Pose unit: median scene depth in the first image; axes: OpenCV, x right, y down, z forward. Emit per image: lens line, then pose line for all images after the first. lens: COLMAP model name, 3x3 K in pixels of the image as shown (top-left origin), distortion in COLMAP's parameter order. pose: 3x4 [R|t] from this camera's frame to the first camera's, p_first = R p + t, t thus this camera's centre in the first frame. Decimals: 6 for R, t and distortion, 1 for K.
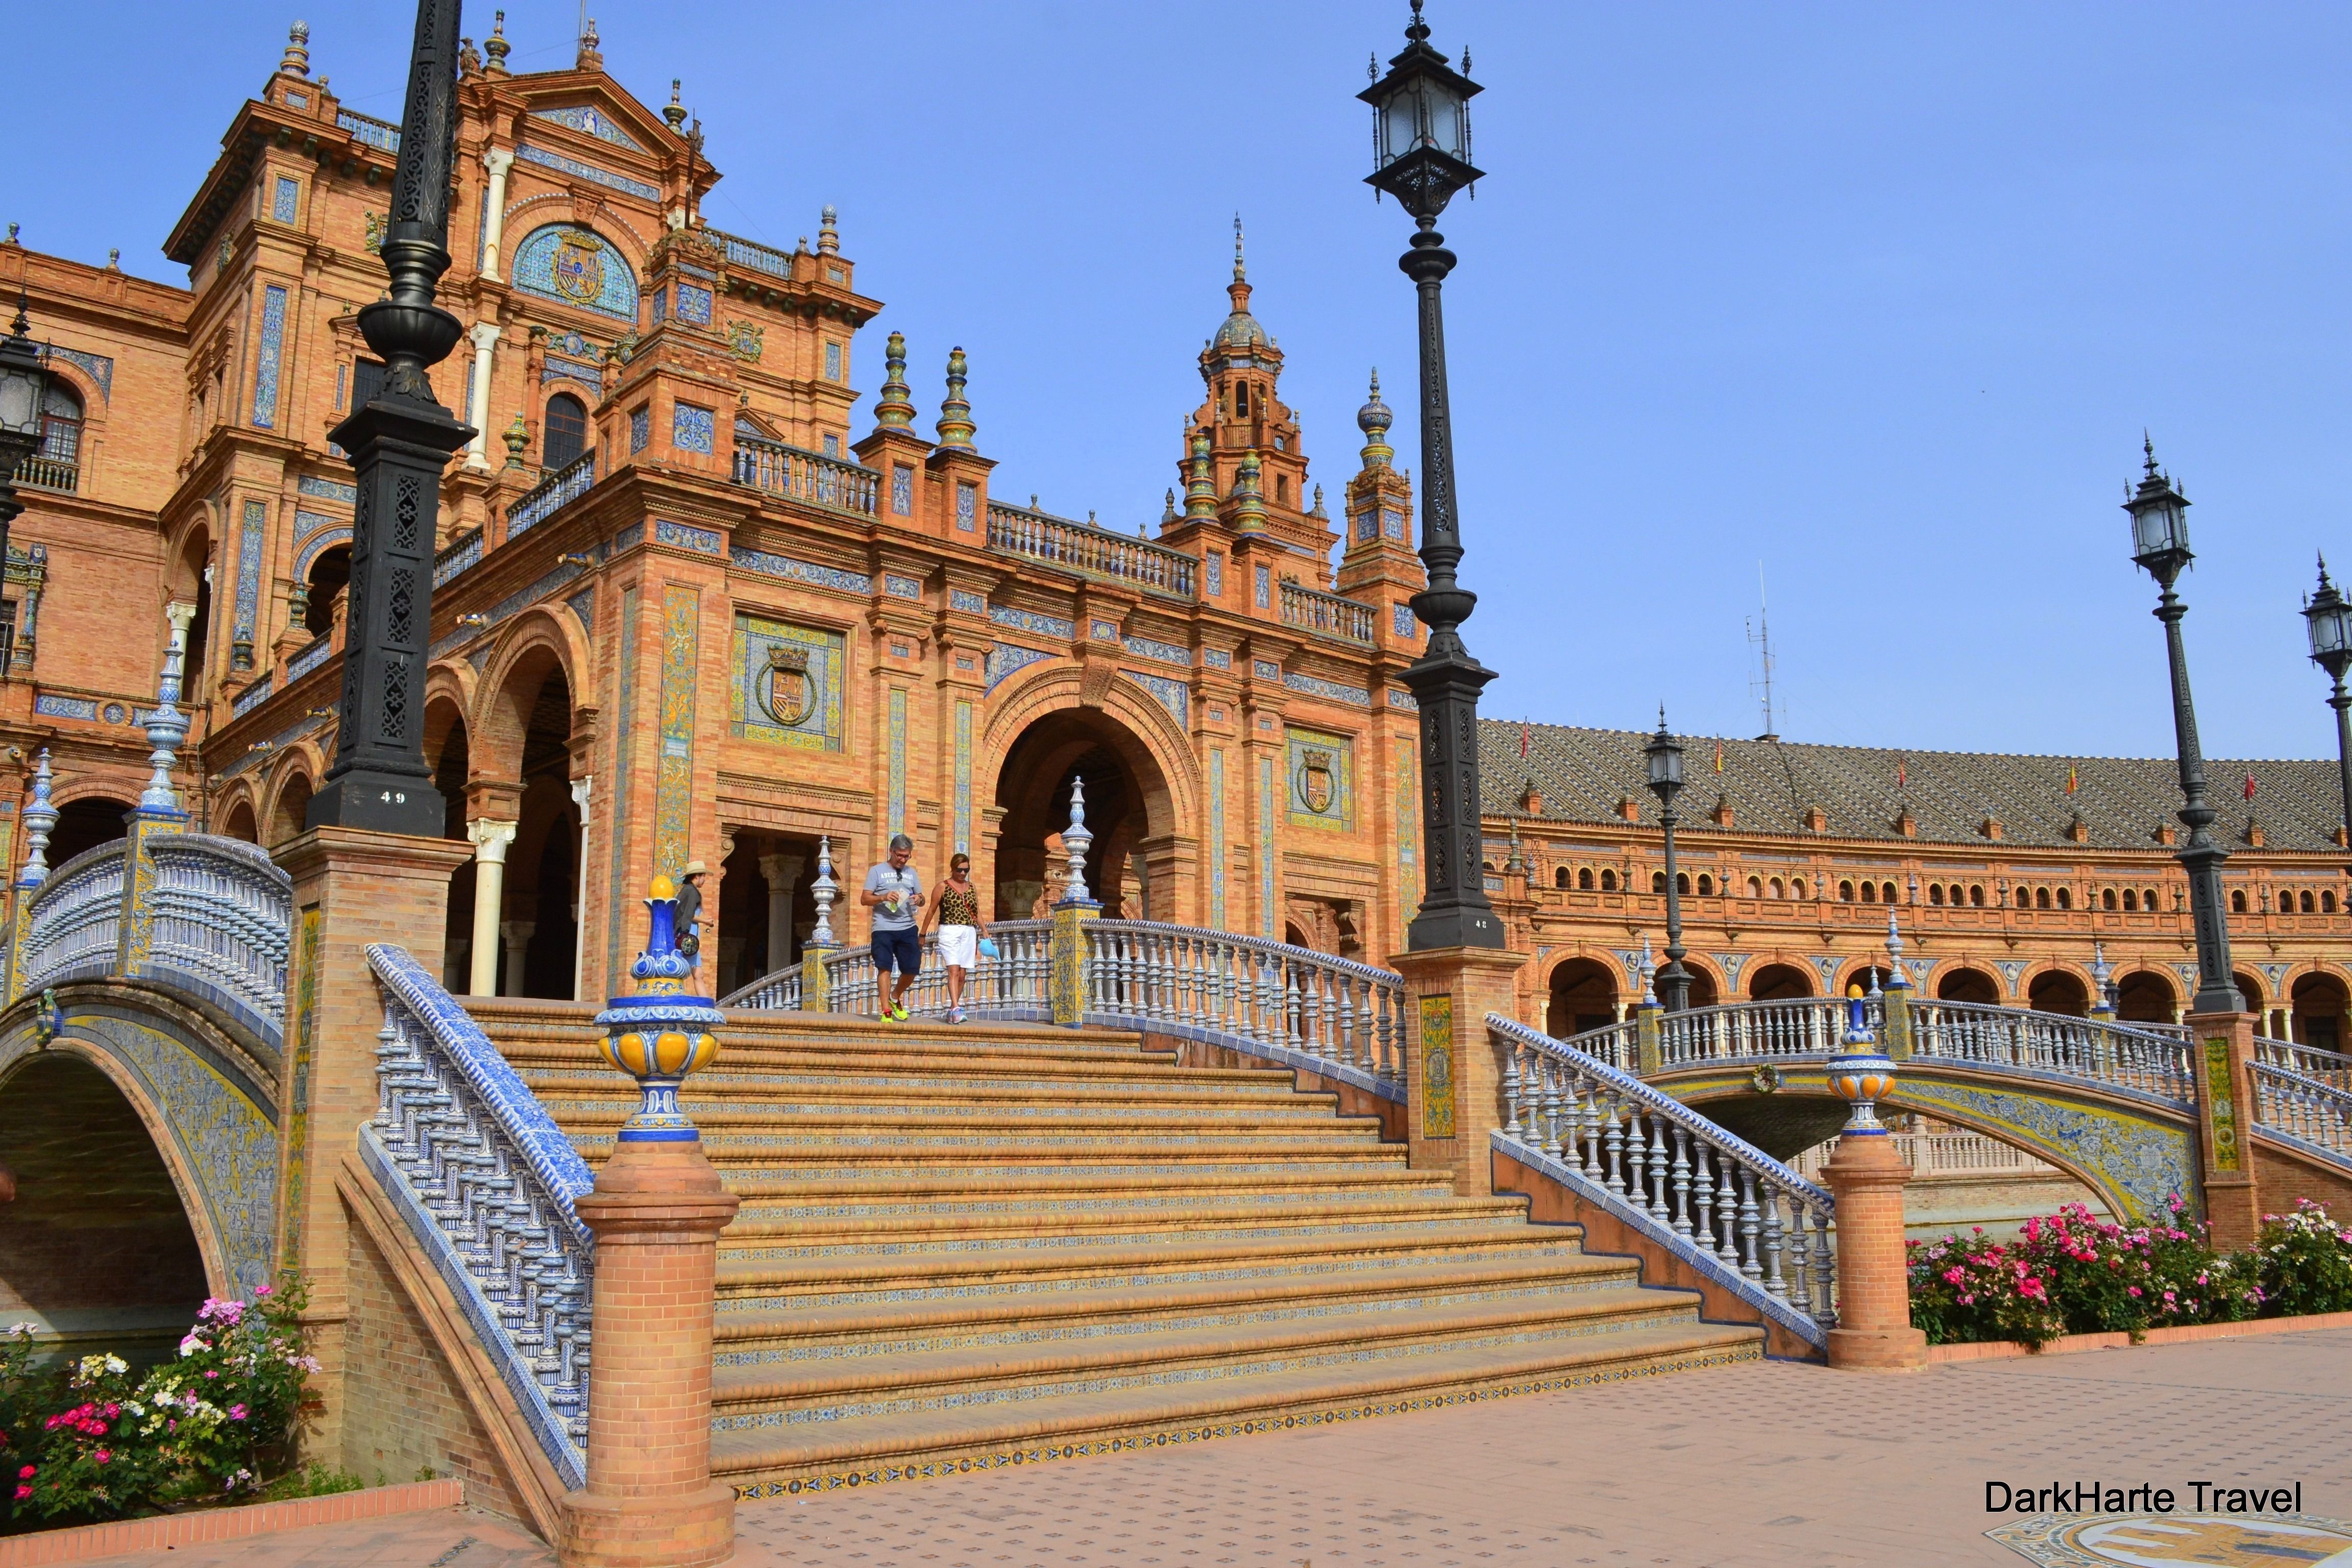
lens RADIAL K [[1908.8, 0, 1176.0], [0, 1908.8, 784.0], [0, 0, 1]] dist [-0.085369, 0.003287]
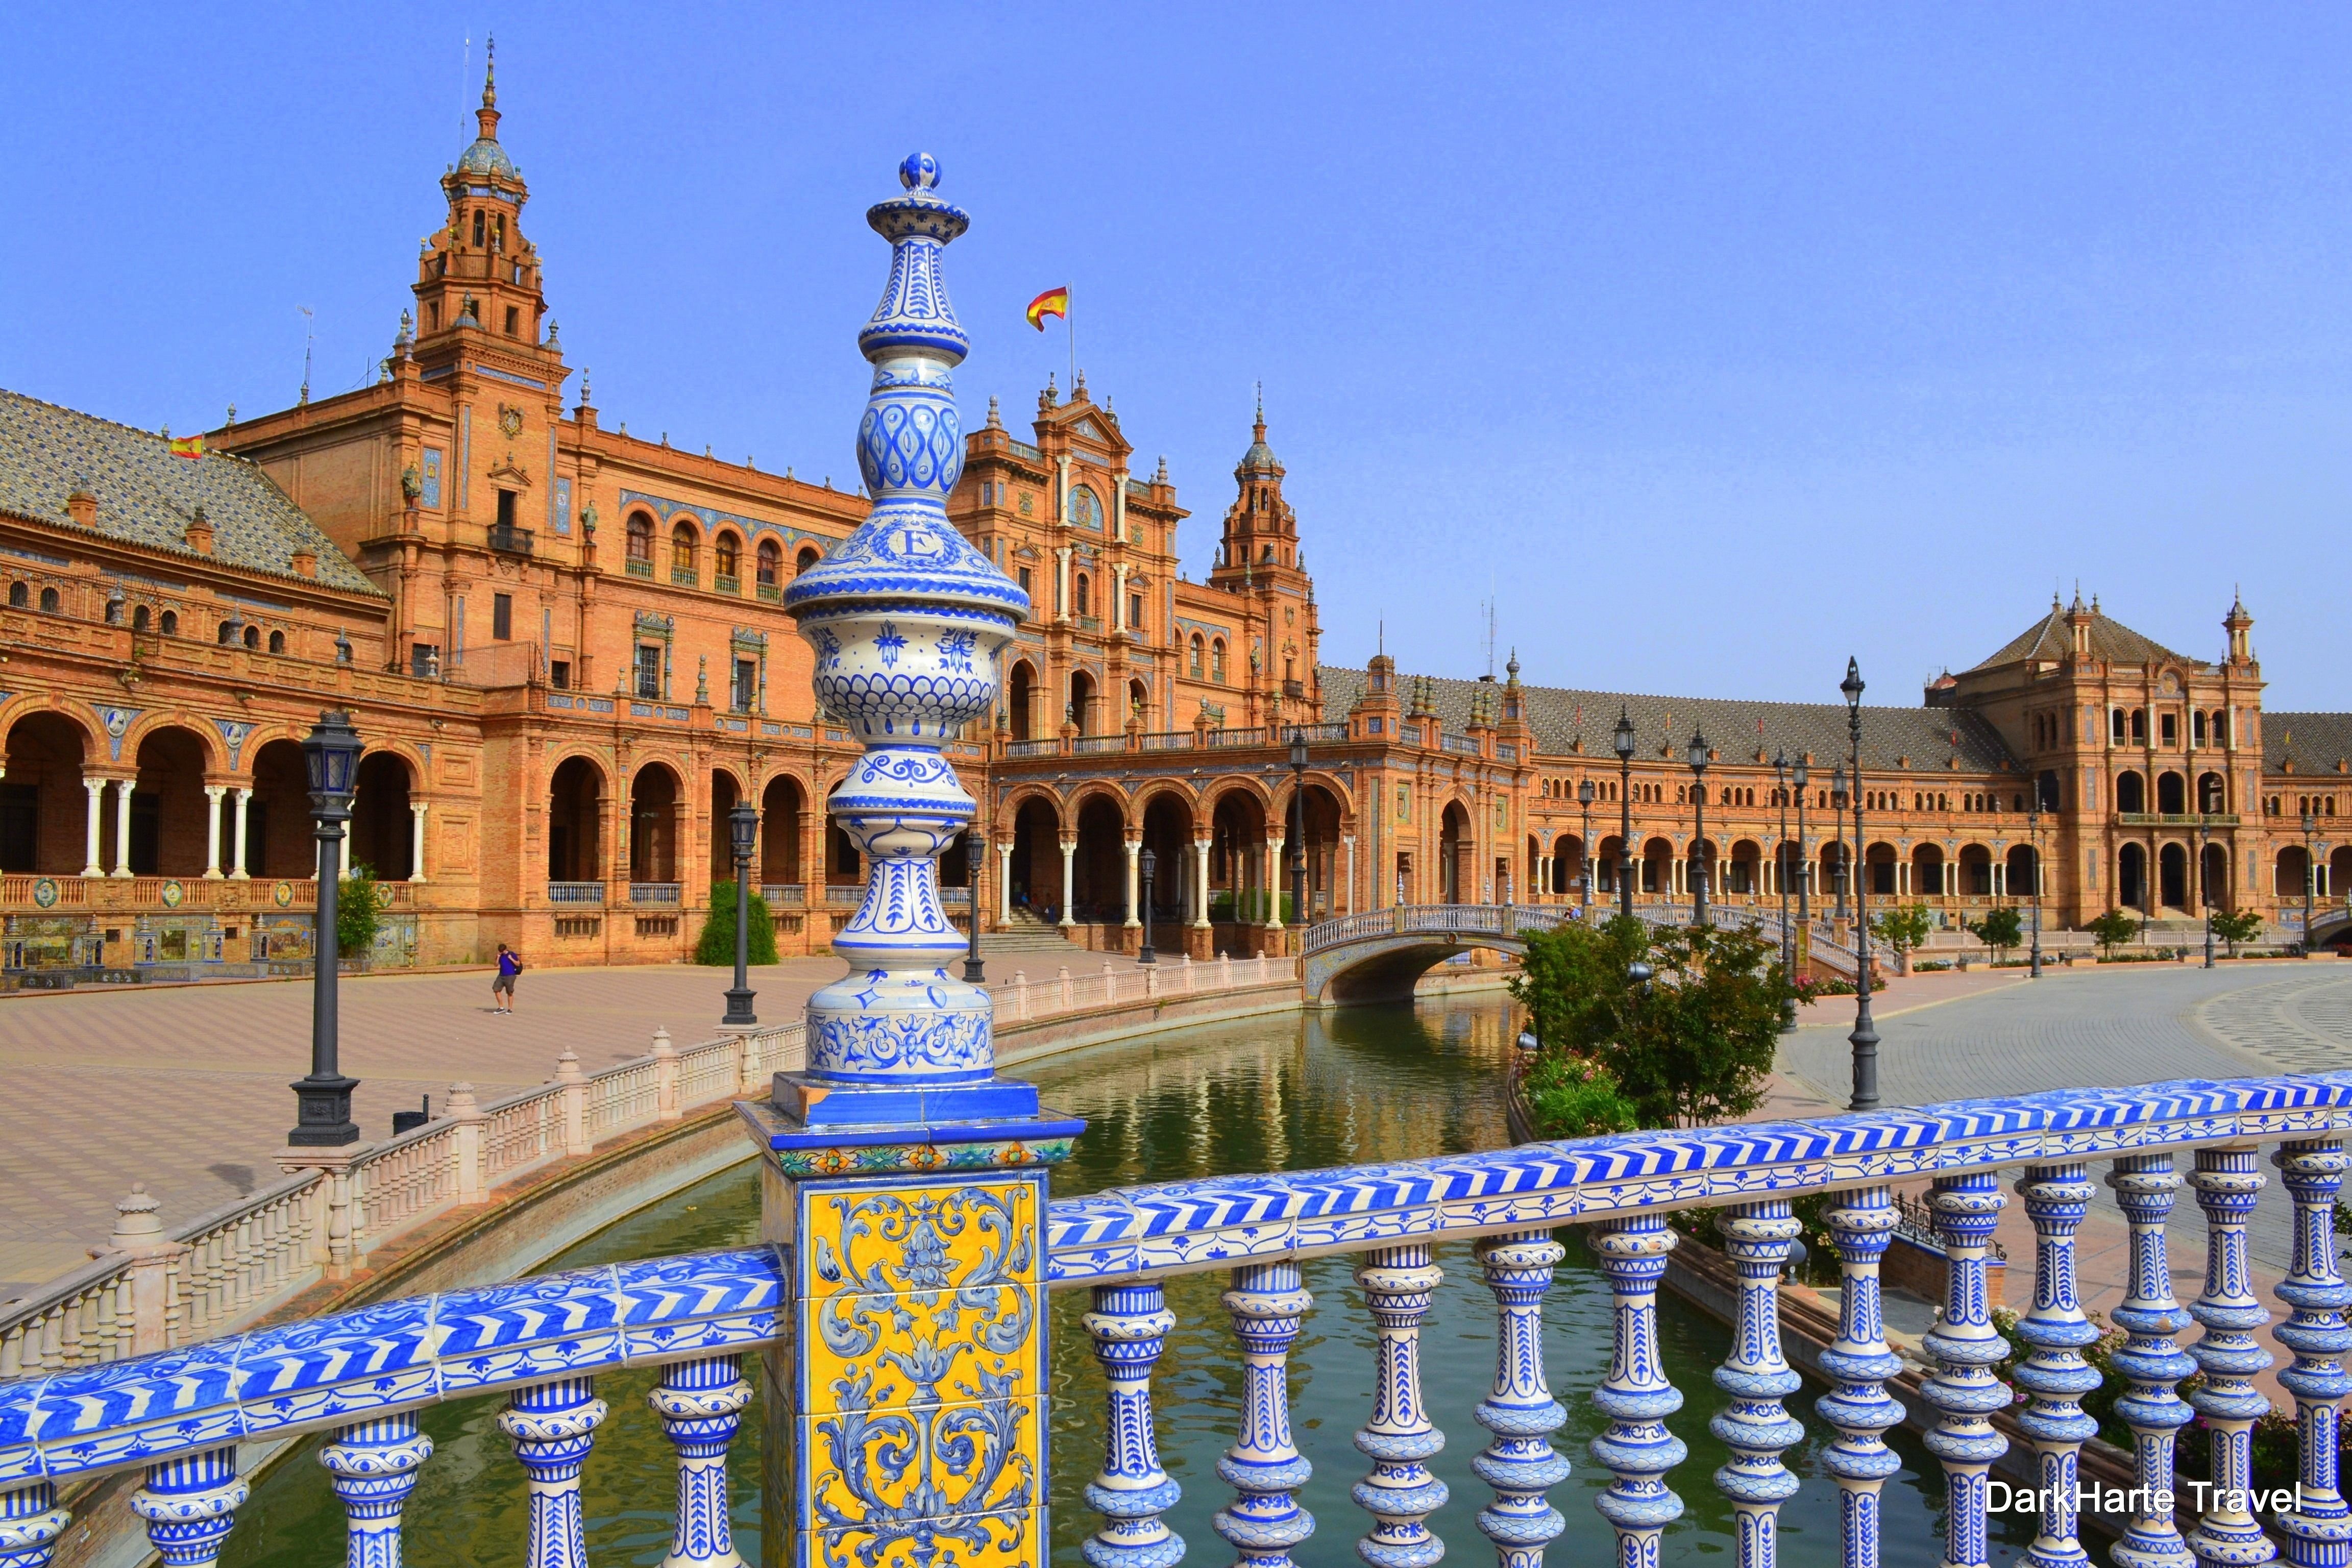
lens RADIAL K [[1908.8, 0, 1176.0], [0, 1908.8, 784.0], [0, 0, 1]] dist [-0.085369, 0.003287]
pose [[0.965109, 0.032553, 0.259817, -1.167944], [-0.066838, 0.989999, 0.124236, -0.380254], [-0.253174, -0.137267, 0.957633, -1.601770]]
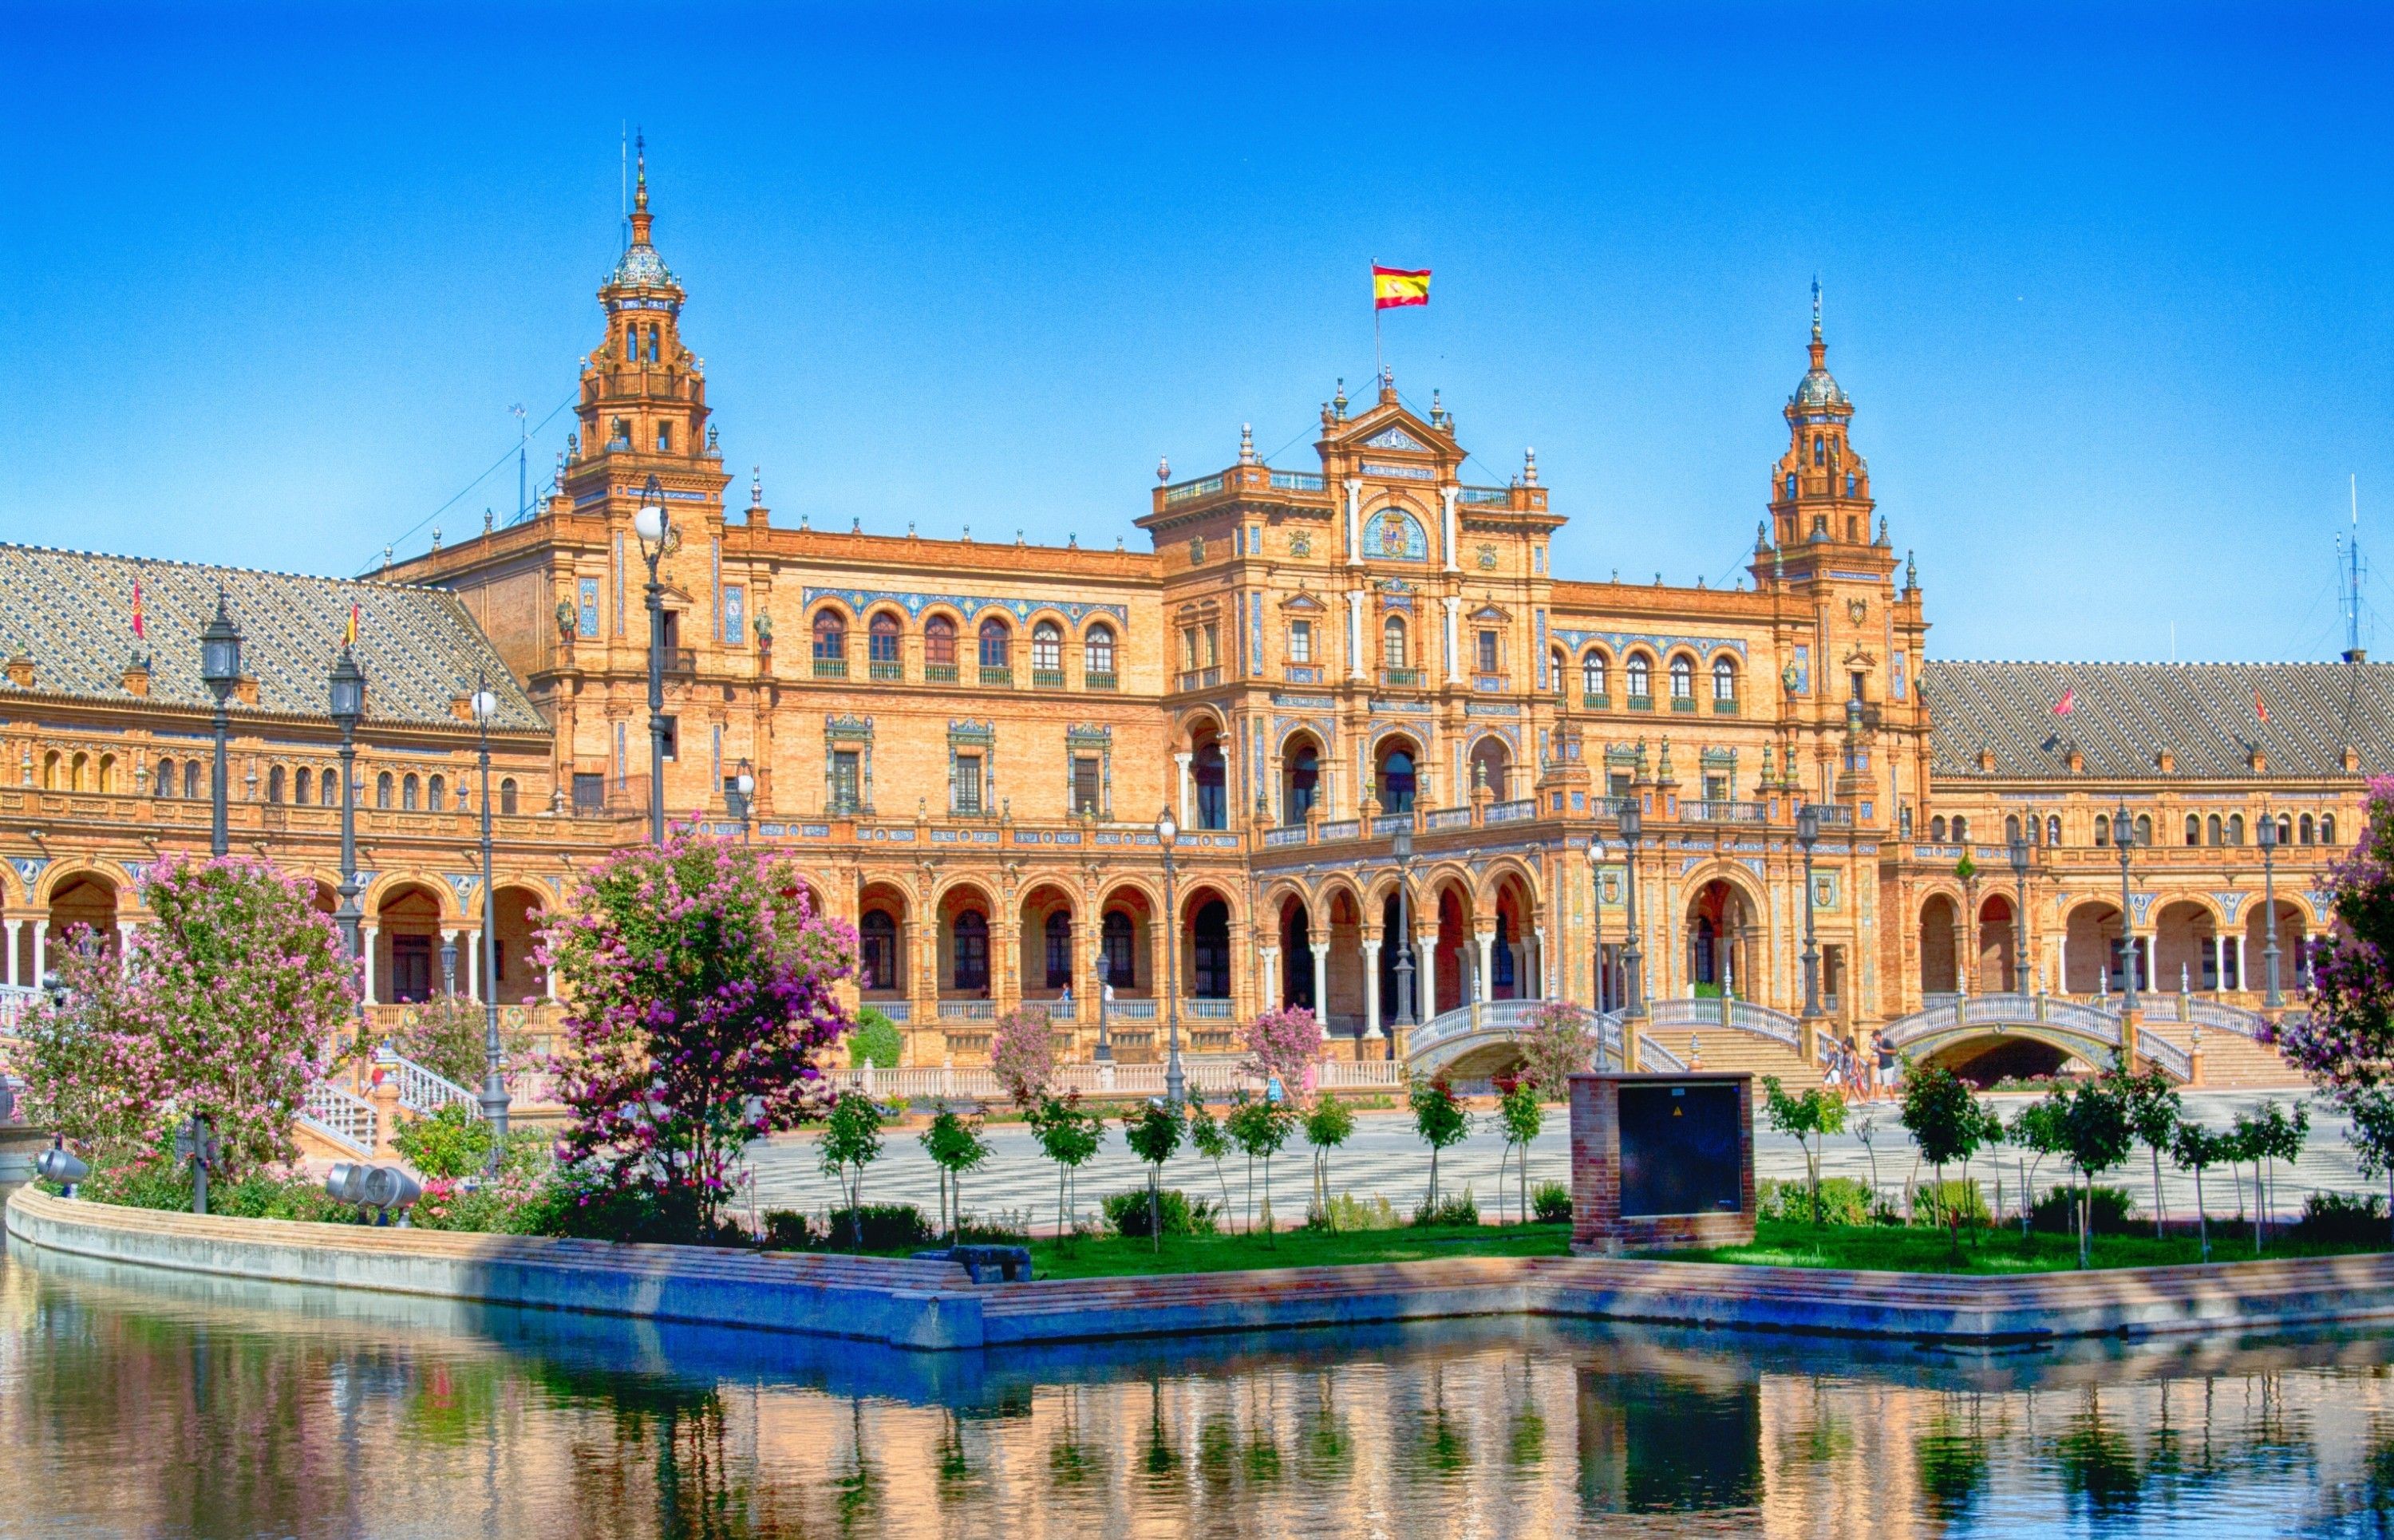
lens RADIAL K [[4001.1, 0, 1197.0], [0, 4001.1, 770.0], [0, 0, 1]] dist [-0.023254, -0.063801]
pose [[0.987919, -0.016077, -0.154137, 0.079073], [0.034948, 0.992096, 0.120513, -0.787402], [0.150981, -0.124444, 0.980672, -3.952244]]
